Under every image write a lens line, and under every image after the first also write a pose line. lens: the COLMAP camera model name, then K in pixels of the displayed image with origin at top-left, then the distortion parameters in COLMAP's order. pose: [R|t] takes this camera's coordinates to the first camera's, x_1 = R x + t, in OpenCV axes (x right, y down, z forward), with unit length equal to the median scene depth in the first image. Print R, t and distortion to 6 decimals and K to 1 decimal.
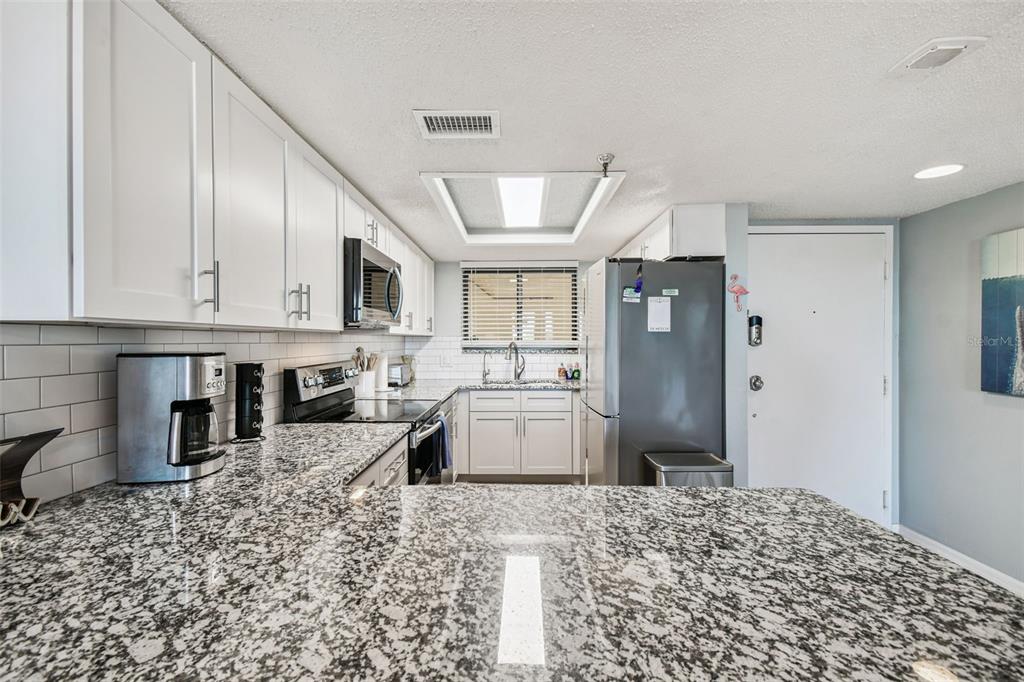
lens RADIAL K [[442.5, 0, 513.7], [0, 442.5, 337.1], [0, 0, 1]] dist [0.021629, -0.009893]
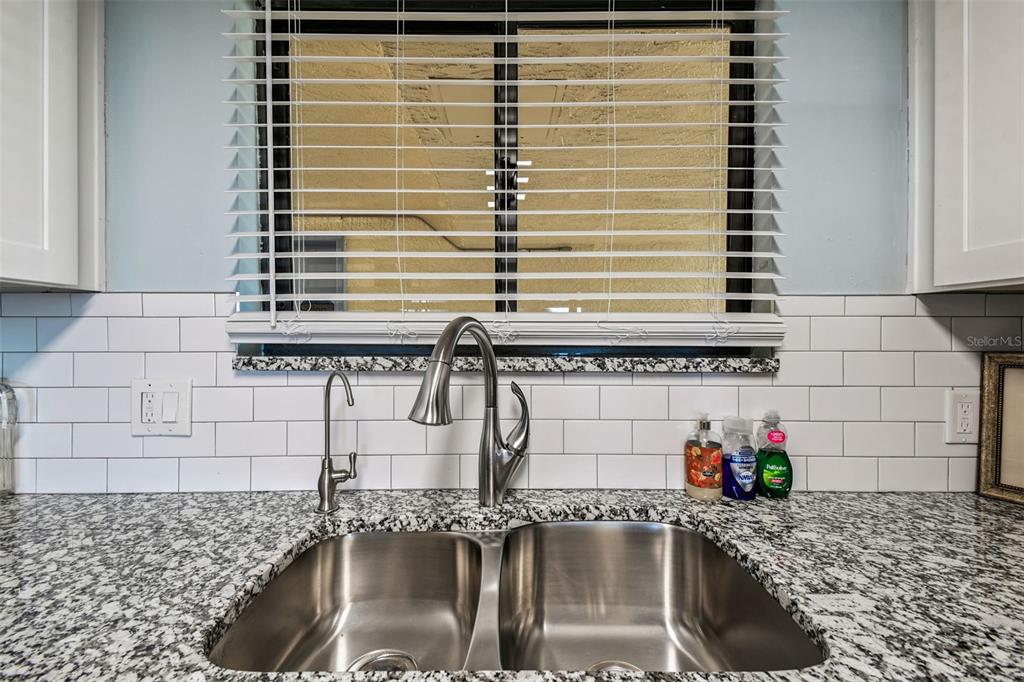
lens RADIAL K [[442.5, 0, 510.5], [0, 442.5, 337.9], [0, 0, 1]] dist [0.021629, -0.009893]
pose [[0.999738, 0.000940, 0.022874, 0.020254], [-0.000980, 0.999998, 0.001758, 0.033649], [-0.022872, -0.001780, 0.999737, 1.359707]]
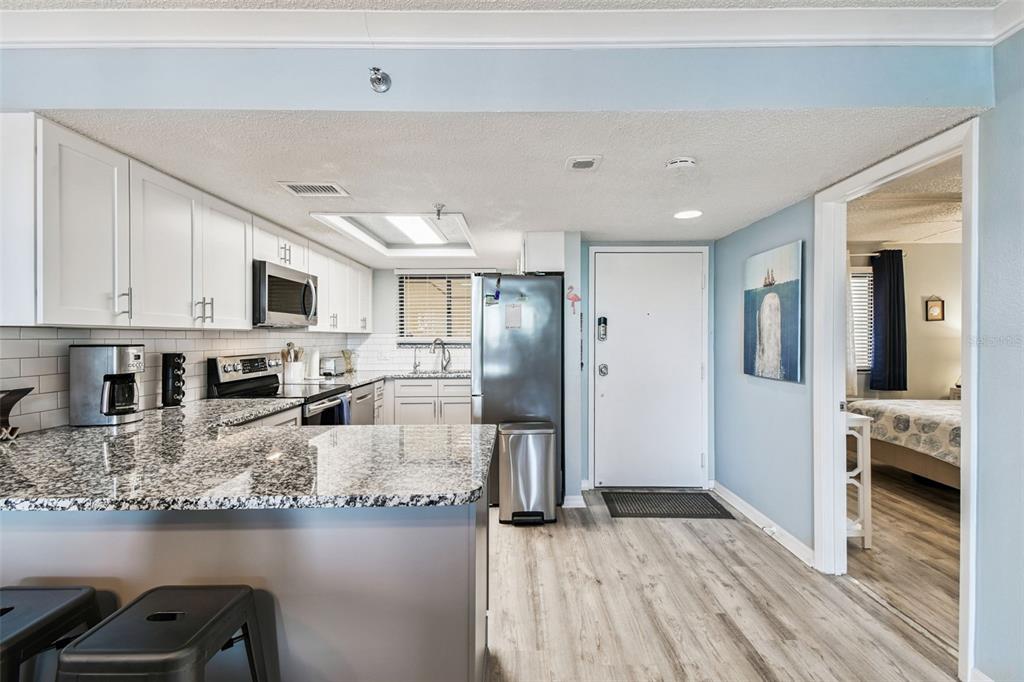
lens RADIAL K [[442.5, 0, 521.5], [0, 442.5, 333.6], [0, 0, 1]] dist [0.021629, -0.009893]
pose [[0.999790, -0.001953, 0.020419, 0.324615], [0.001983, 0.999997, -0.001444, 0.000966], [-0.020416, 0.001484, 0.999790, -0.295319]]
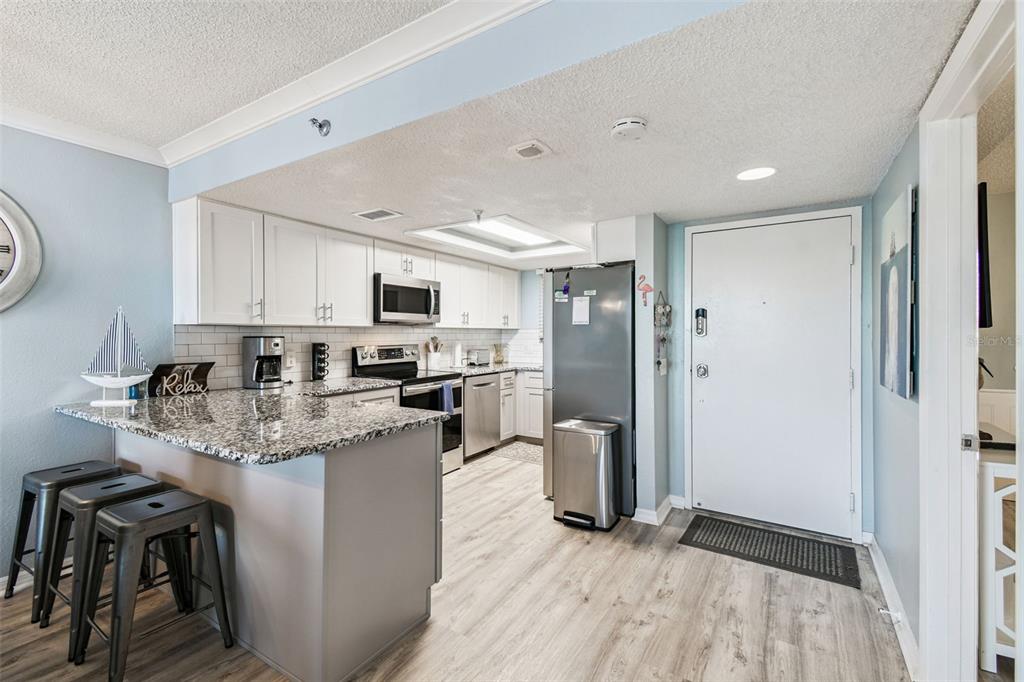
lens RADIAL K [[442.5, 0, 514.9], [0, 442.5, 325.7], [0, 0, 1]] dist [0.021629, -0.009893]
pose [[0.856350, -0.010403, -0.516292, 0.810996], [0.004410, 0.999908, -0.012833, 0.007248], [0.516378, 0.008712, 0.856317, -0.175834]]
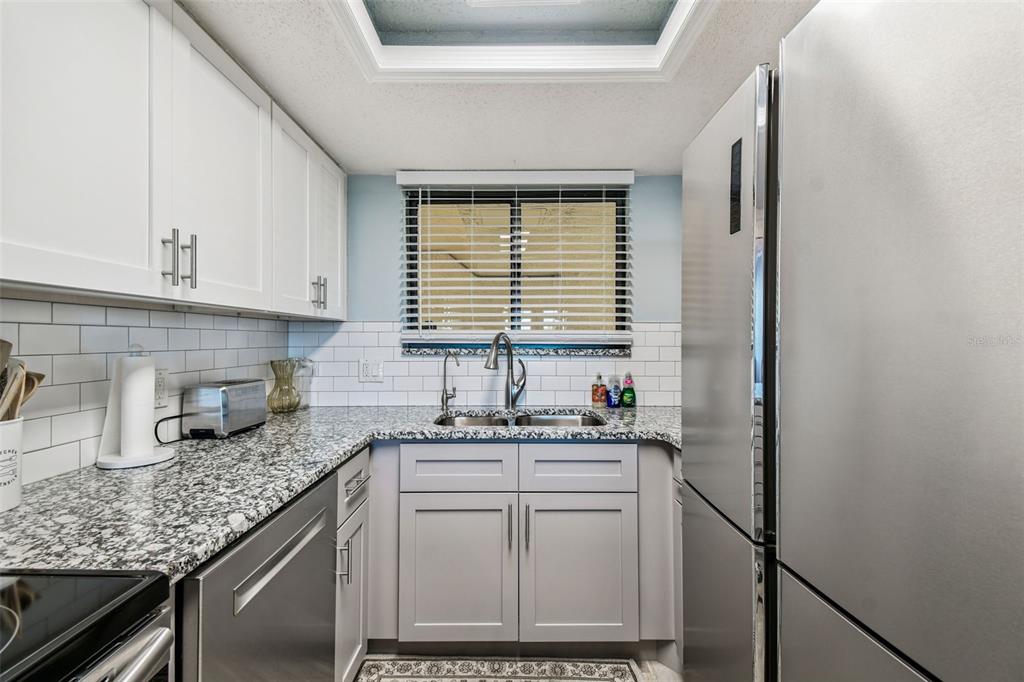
lens RADIAL K [[442.5, 0, 511.5], [0, 442.5, 335.1], [0, 0, 1]] dist [0.021629, -0.009893]
pose [[0.999915, 0.001455, 0.012966, 0.004182], [-0.001388, 0.999986, -0.005196, 0.027584], [-0.012973, 0.005177, 0.999902, 0.852881]]
